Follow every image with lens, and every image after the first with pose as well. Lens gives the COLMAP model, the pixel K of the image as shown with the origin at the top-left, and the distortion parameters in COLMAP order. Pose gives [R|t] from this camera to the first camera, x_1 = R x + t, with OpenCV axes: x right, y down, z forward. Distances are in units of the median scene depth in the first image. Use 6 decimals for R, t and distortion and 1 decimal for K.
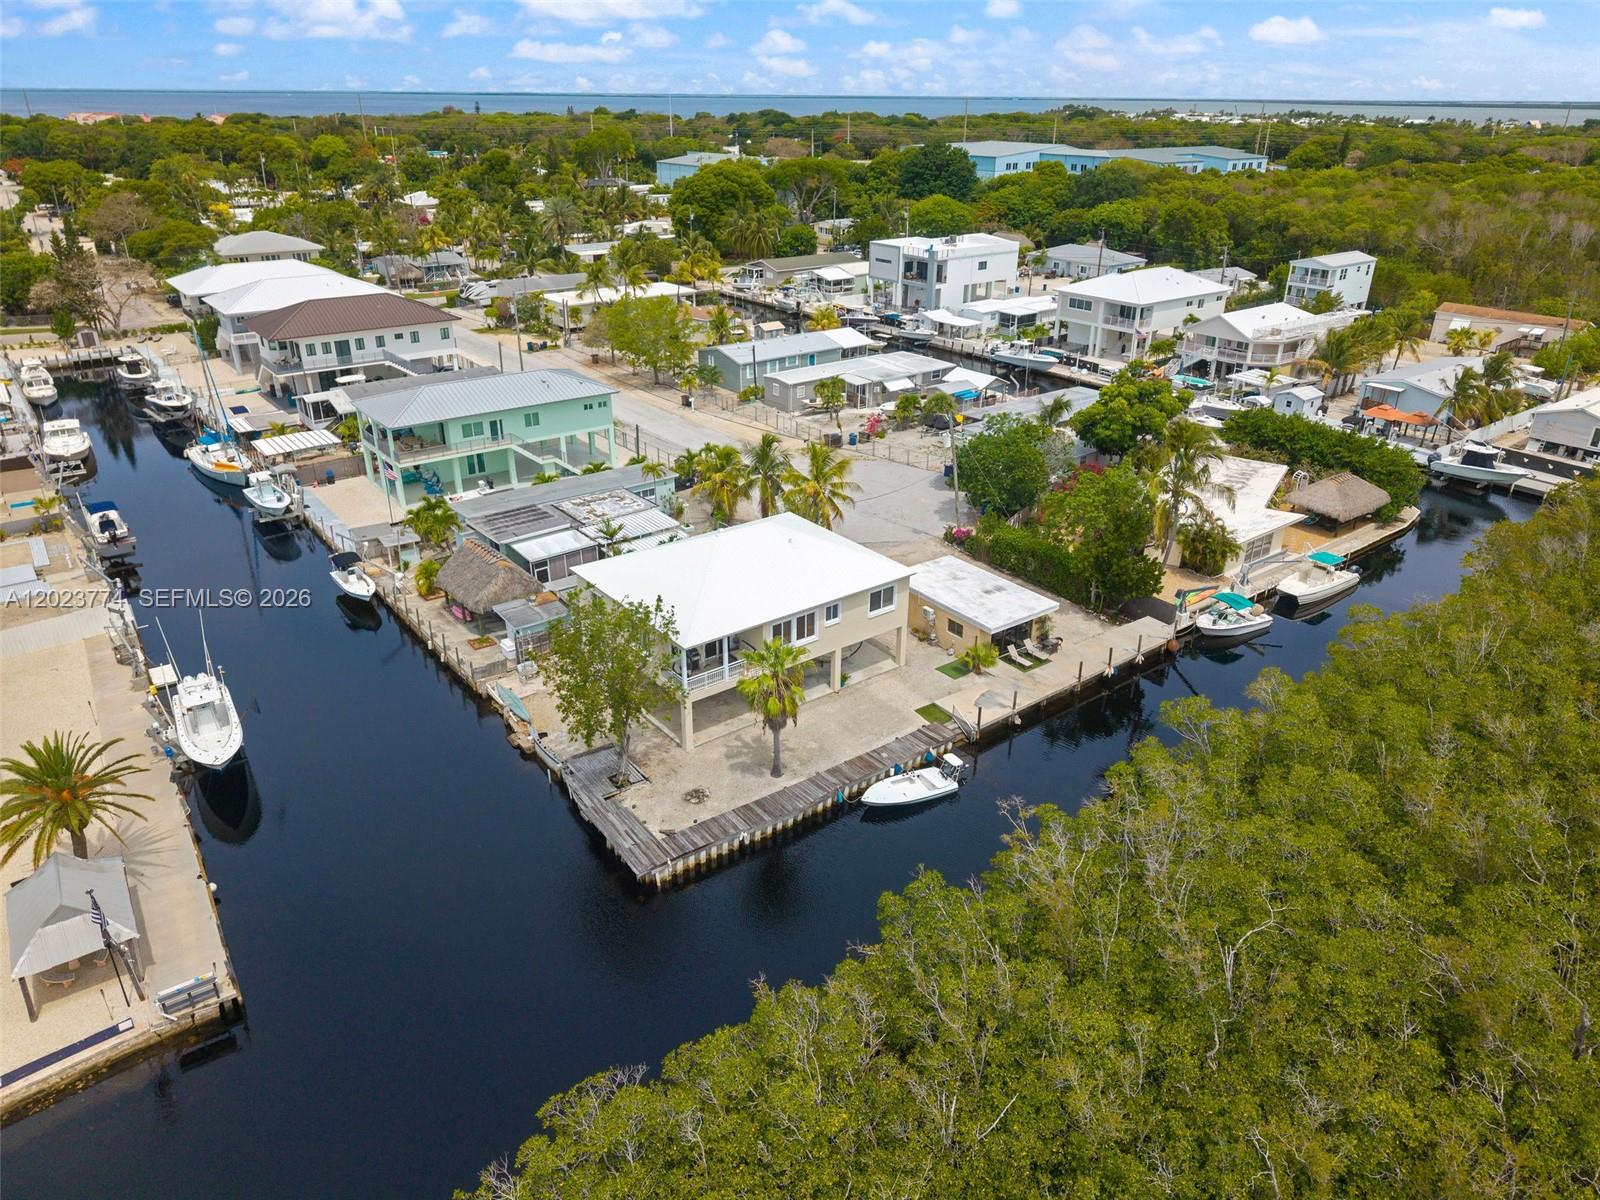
lens RADIAL K [[1075.9, 0, 803.6], [0, 1075.9, 606.8], [0, 0, 1]] dist [0.013917, -0.016172]
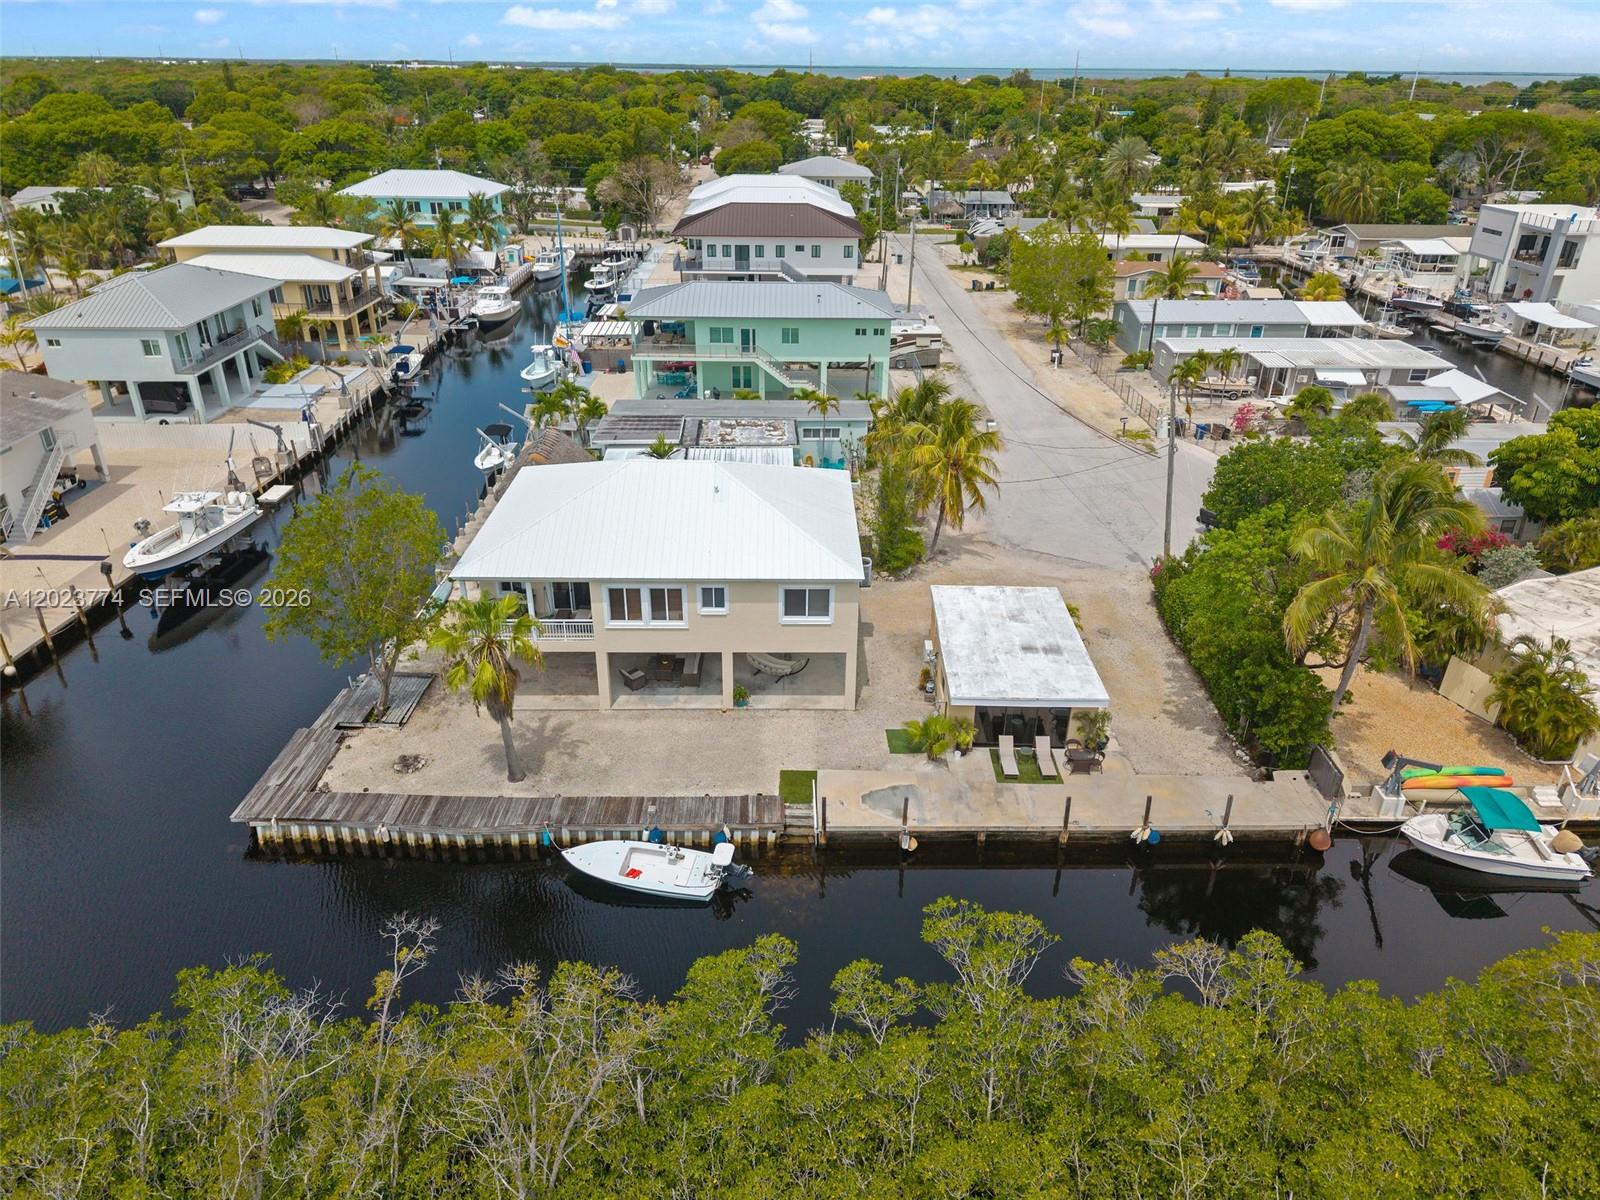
lens RADIAL K [[1075.9, 0, 804.5], [0, 1075.9, 609.4], [0, 0, 1]] dist [0.013917, -0.016172]
pose [[0.799085, 0.271721, -0.536313, 0.262304], [-0.261913, 0.960277, 0.096282, -0.041164], [0.541170, 0.063530, 0.838510, 0.251996]]
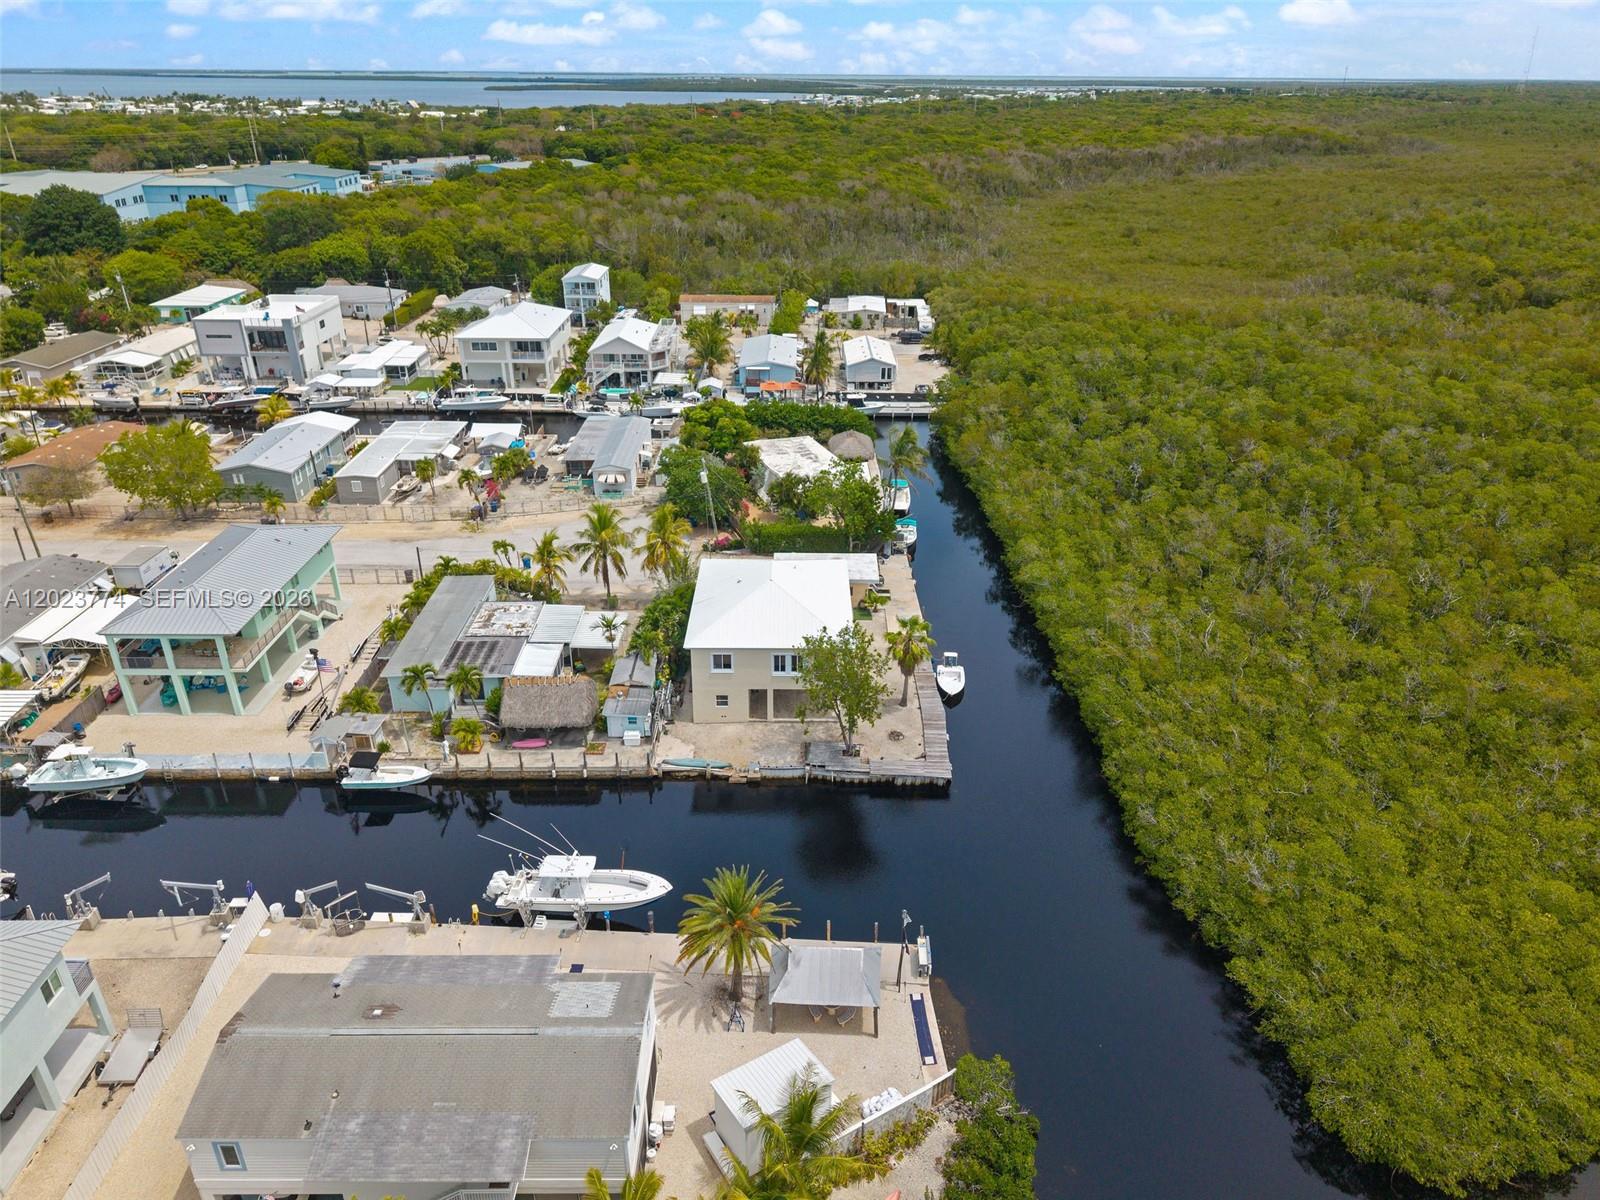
lens RADIAL K [[1075.9, 0, 810.4], [0, 1075.9, 598.1], [0, 0, 1]] dist [0.013917, -0.016172]
pose [[0.606429, -0.350101, 0.713914, -0.592918], [0.337777, 0.926238, 0.167301, -0.147530], [-0.719827, 0.139687, 0.679953, 0.022492]]
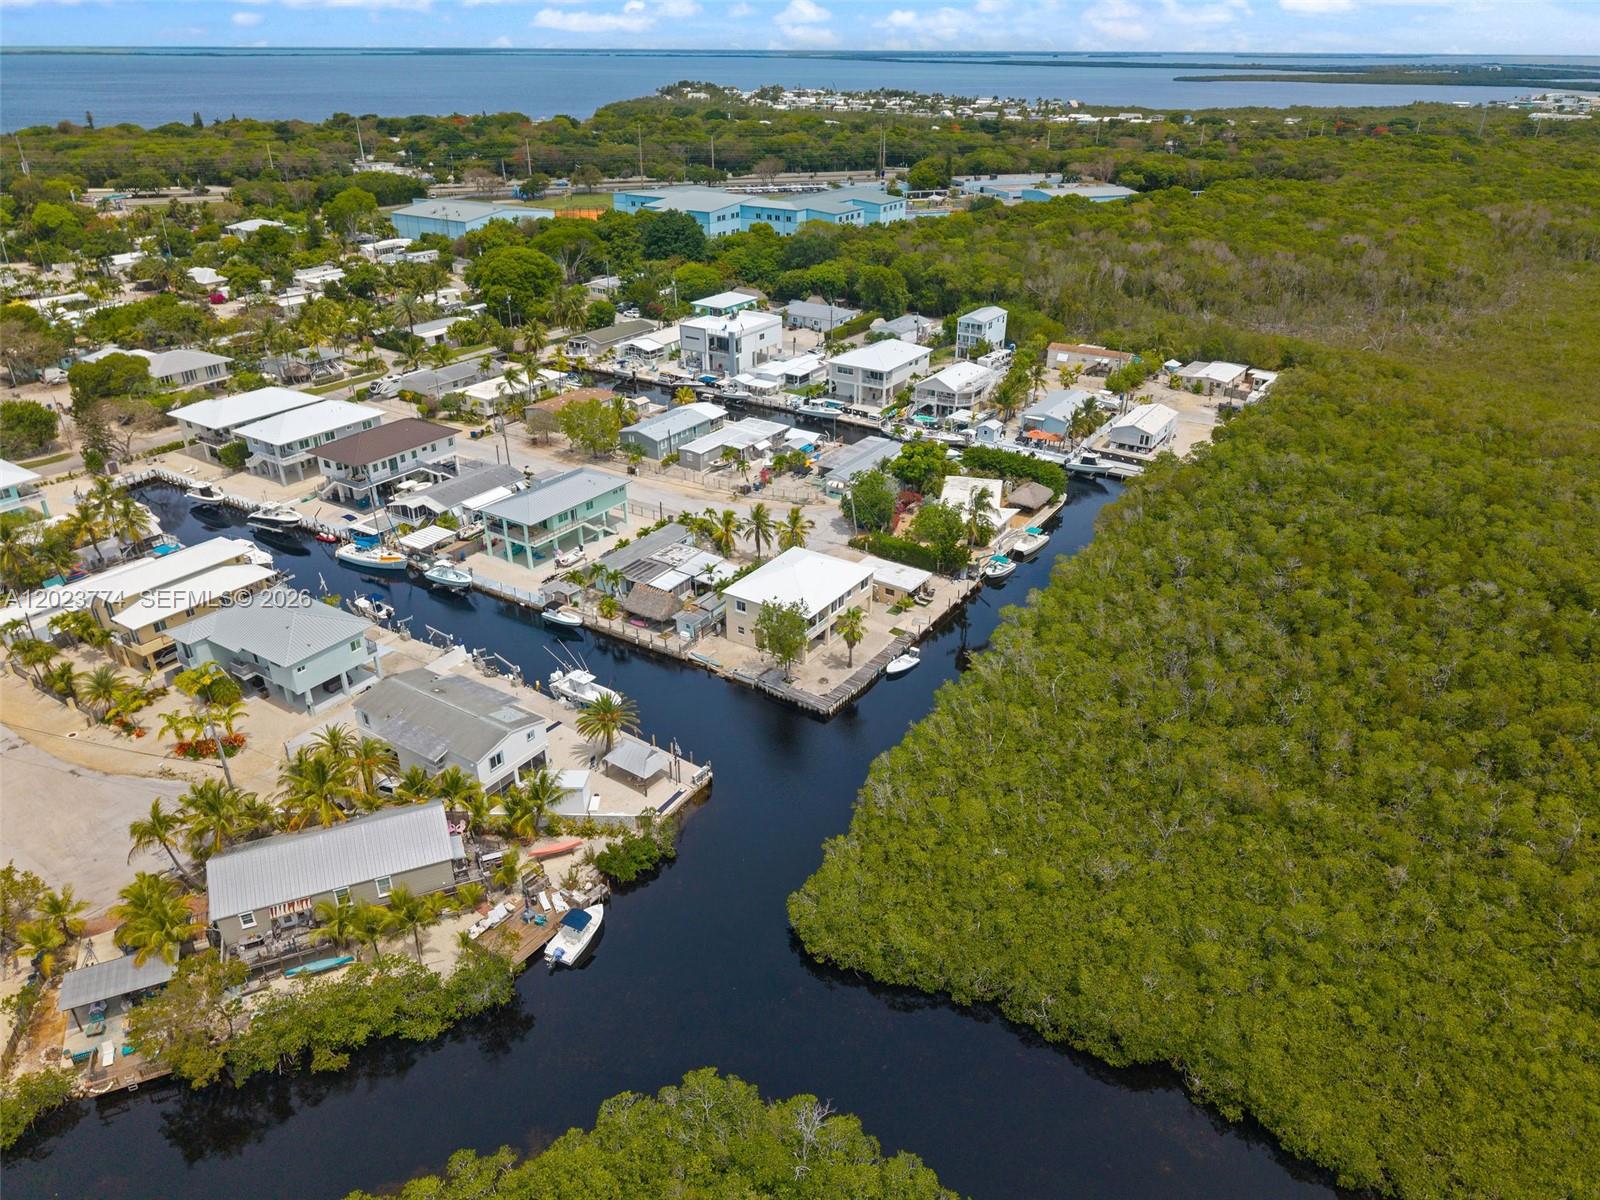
lens RADIAL K [[1075.9, 0, 803.6], [0, 1075.9, 607.8], [0, 0, 1]] dist [0.013917, -0.016172]
pose [[0.944273, -0.154167, 0.290827, -0.399716], [0.143334, 0.987954, 0.058328, -0.060899], [-0.296316, -0.013392, 0.954996, -0.603707]]
